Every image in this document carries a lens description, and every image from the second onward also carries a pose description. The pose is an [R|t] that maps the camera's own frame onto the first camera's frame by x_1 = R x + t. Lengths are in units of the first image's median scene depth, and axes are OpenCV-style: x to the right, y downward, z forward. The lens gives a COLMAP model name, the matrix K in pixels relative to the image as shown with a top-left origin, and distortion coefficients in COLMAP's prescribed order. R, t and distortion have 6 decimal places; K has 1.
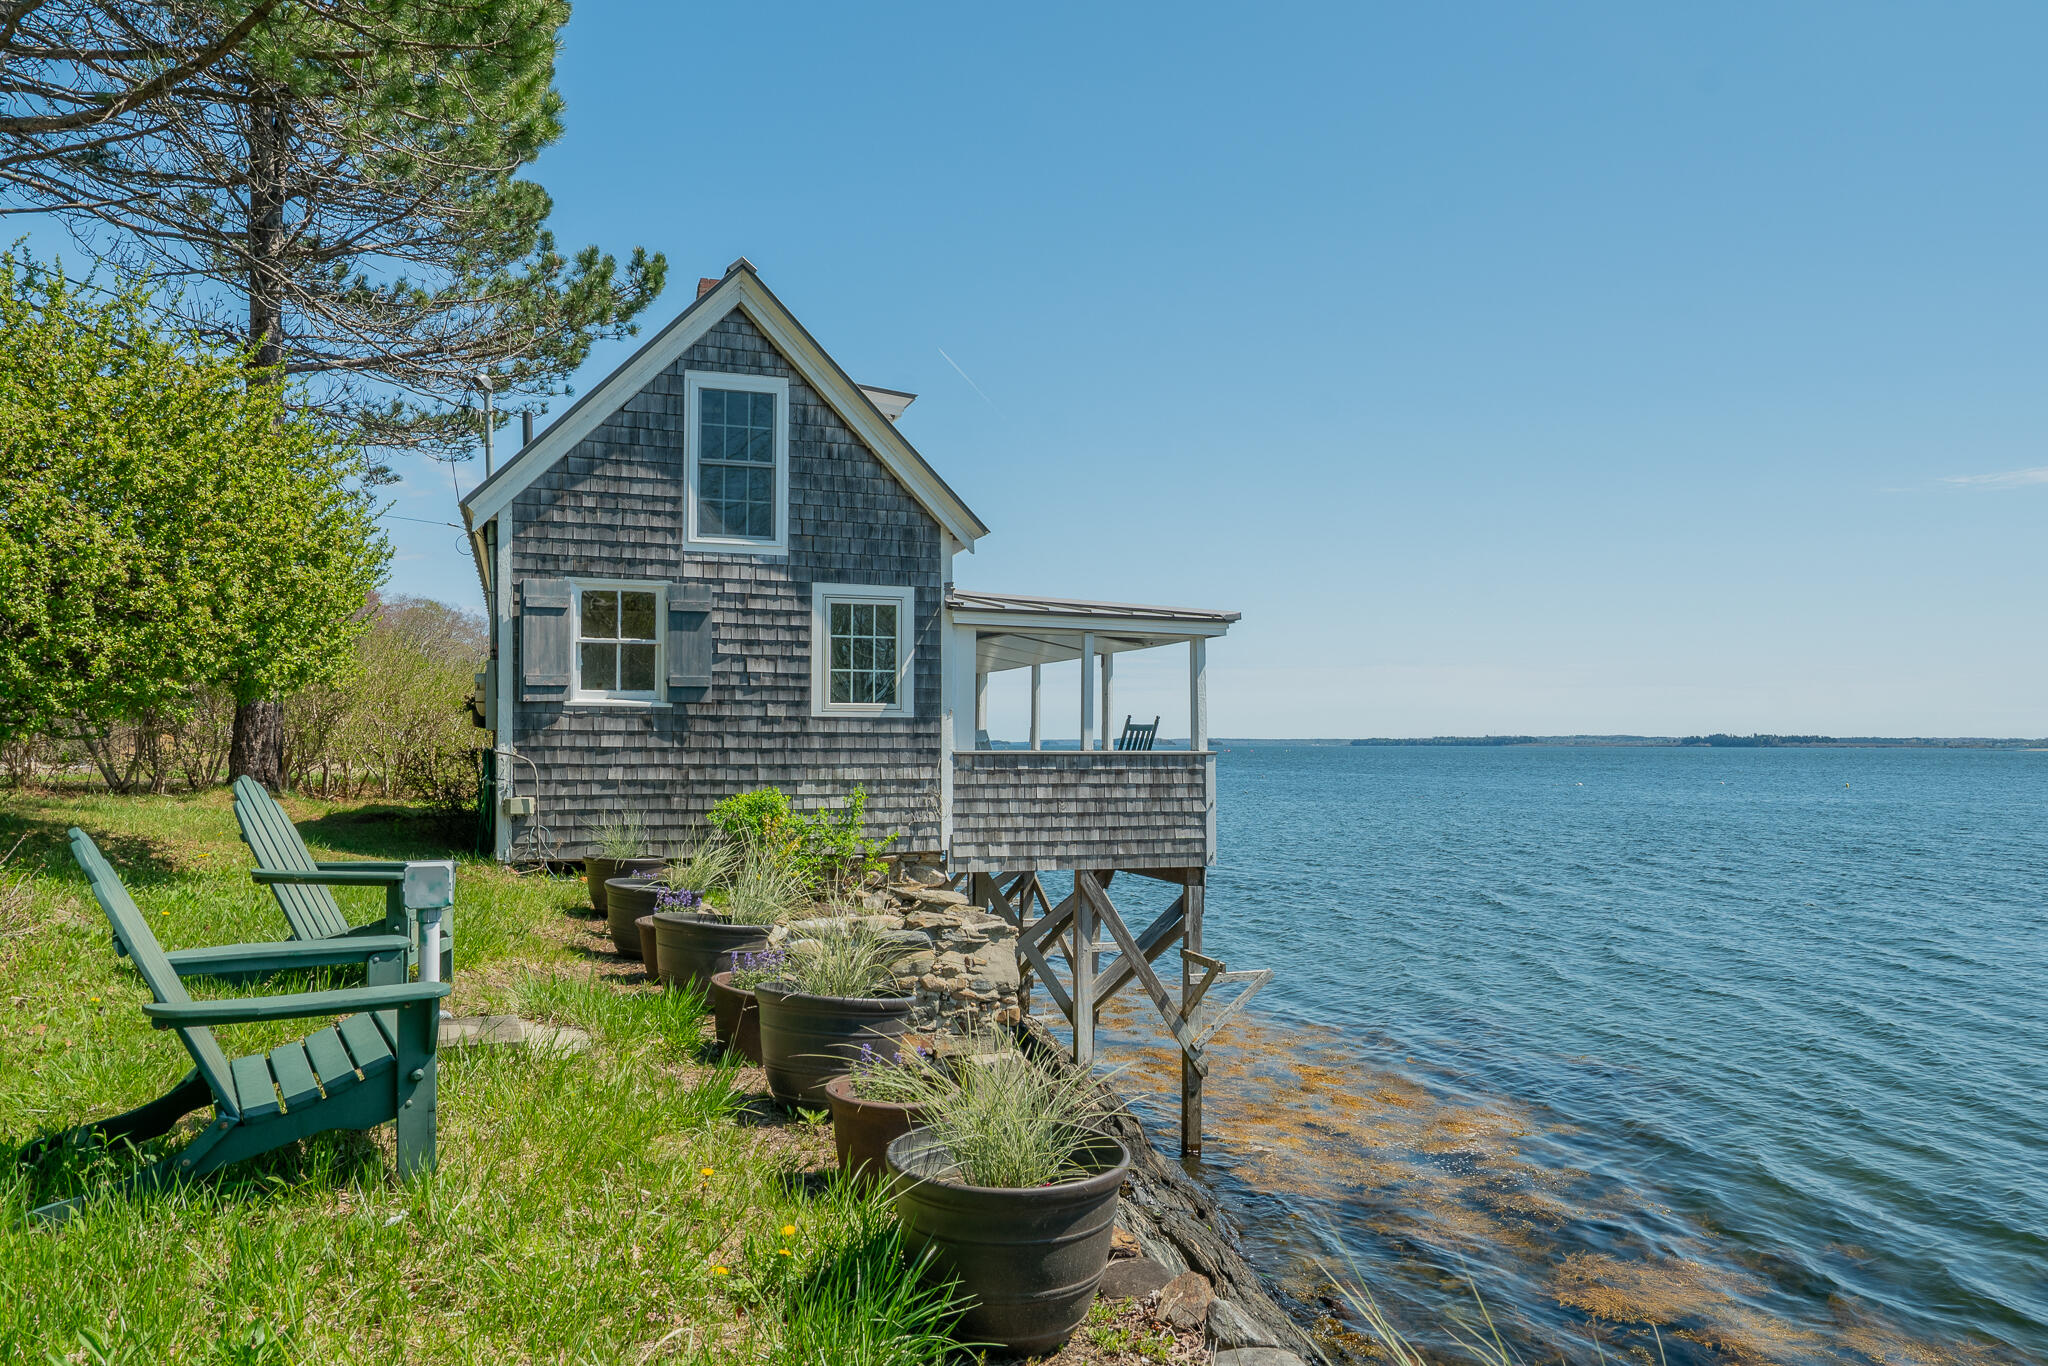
lens RADIAL K [[1414.8, 0, 1024.0], [0, 1414.8, 683.0], [0, 0, 1]] dist [0.000829, 0.001083]
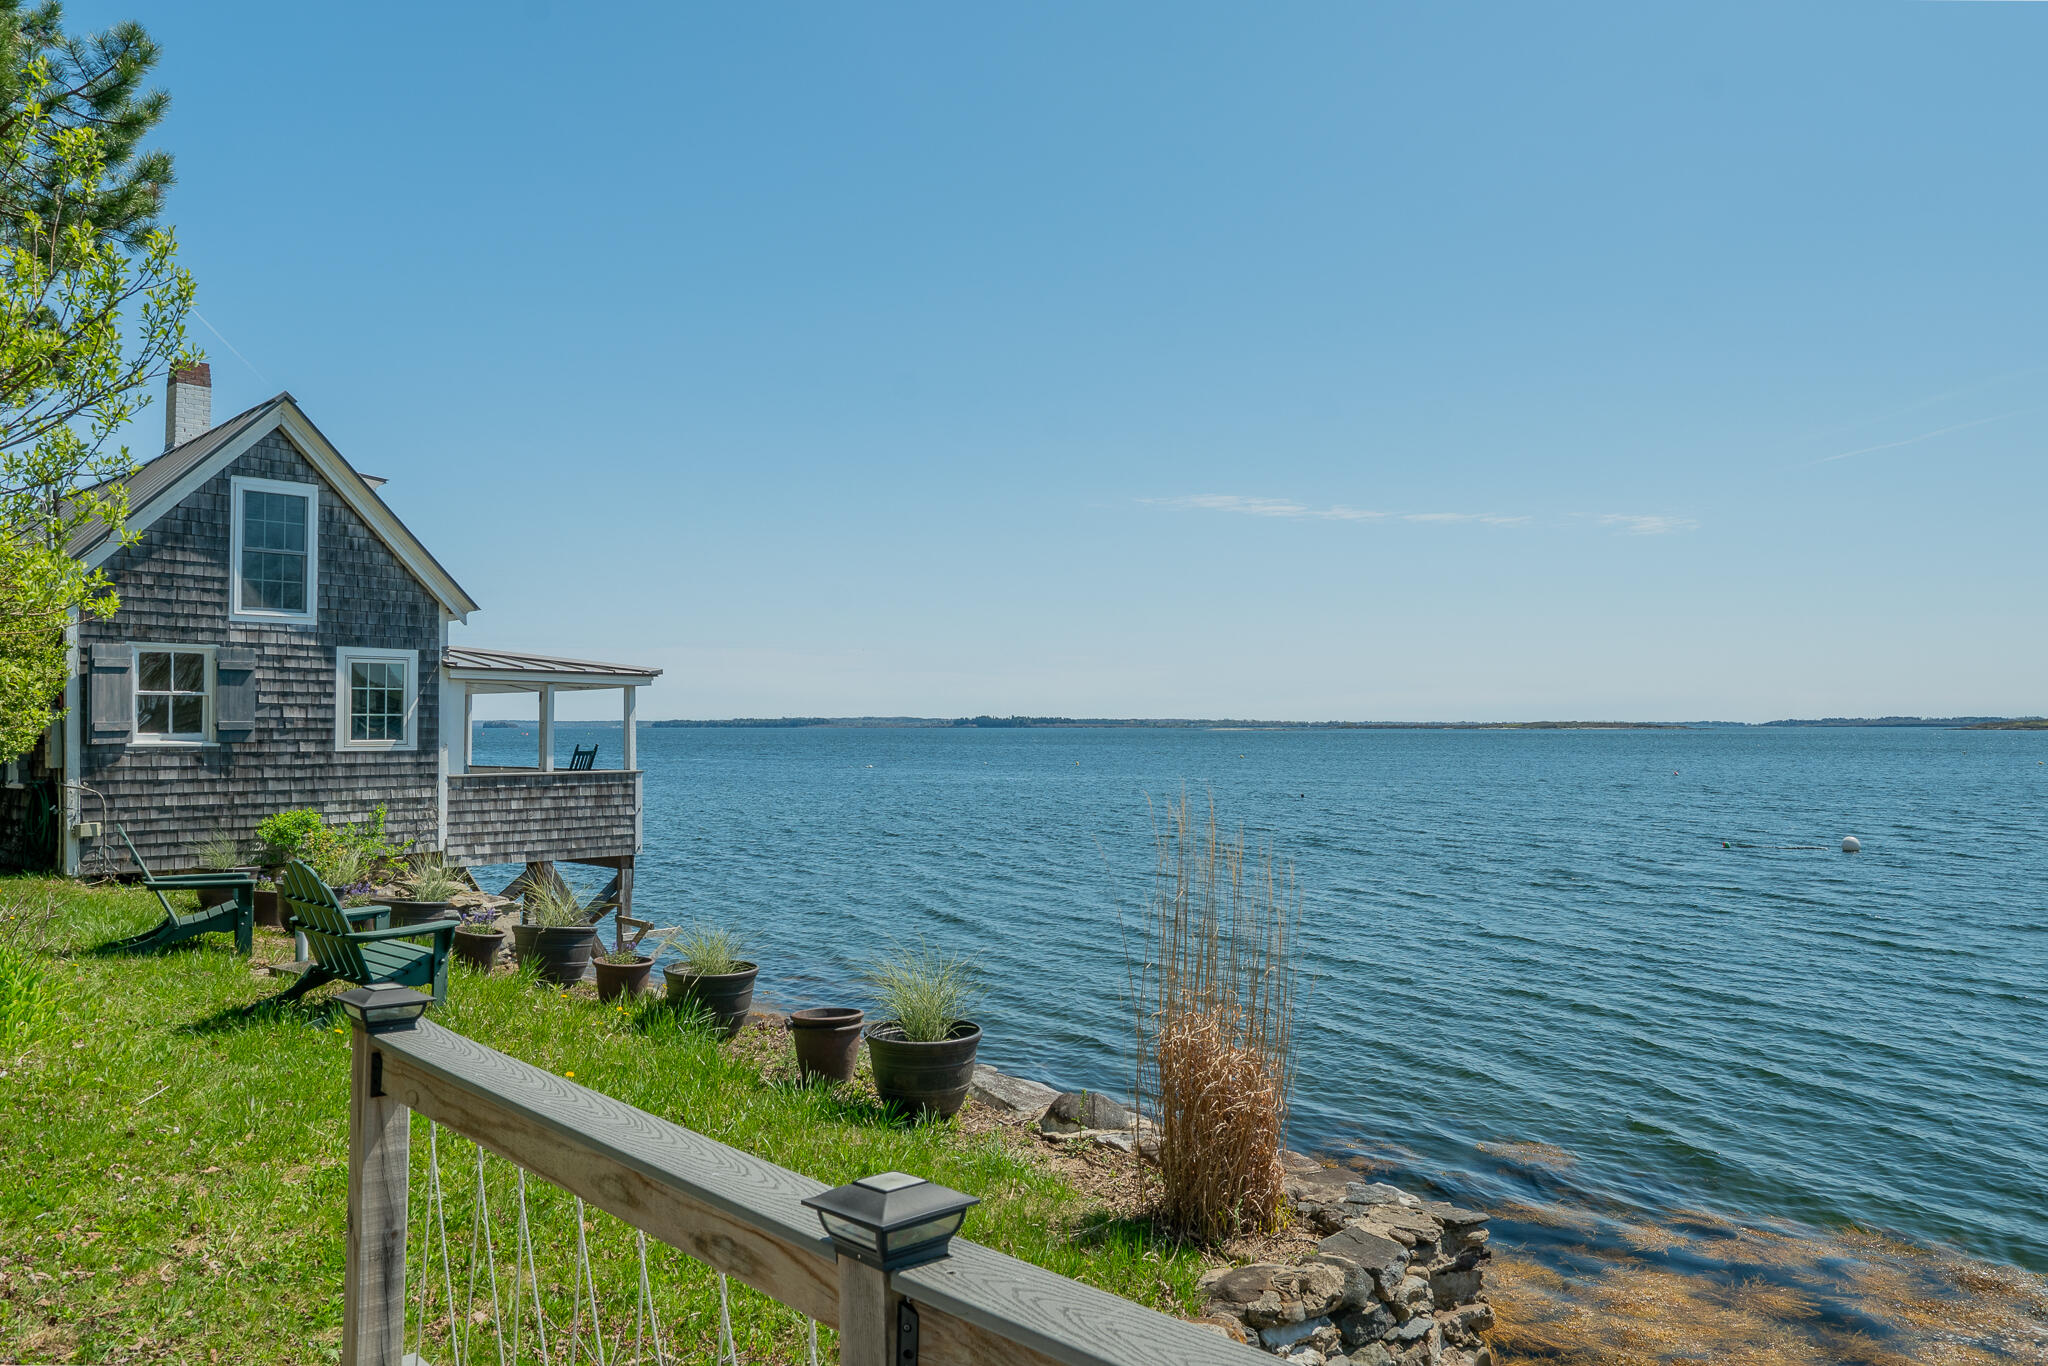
lens RADIAL K [[1435.1, 0, 1024.0], [0, 1435.1, 683.0], [0, 0, 1]] dist [-0.000716, -0.000741]
pose [[0.885176, 0.011067, 0.465125, -0.205268], [-0.017937, 0.999786, 0.010347, -0.063377], [-0.464911, -0.017502, 0.885185, -0.442738]]
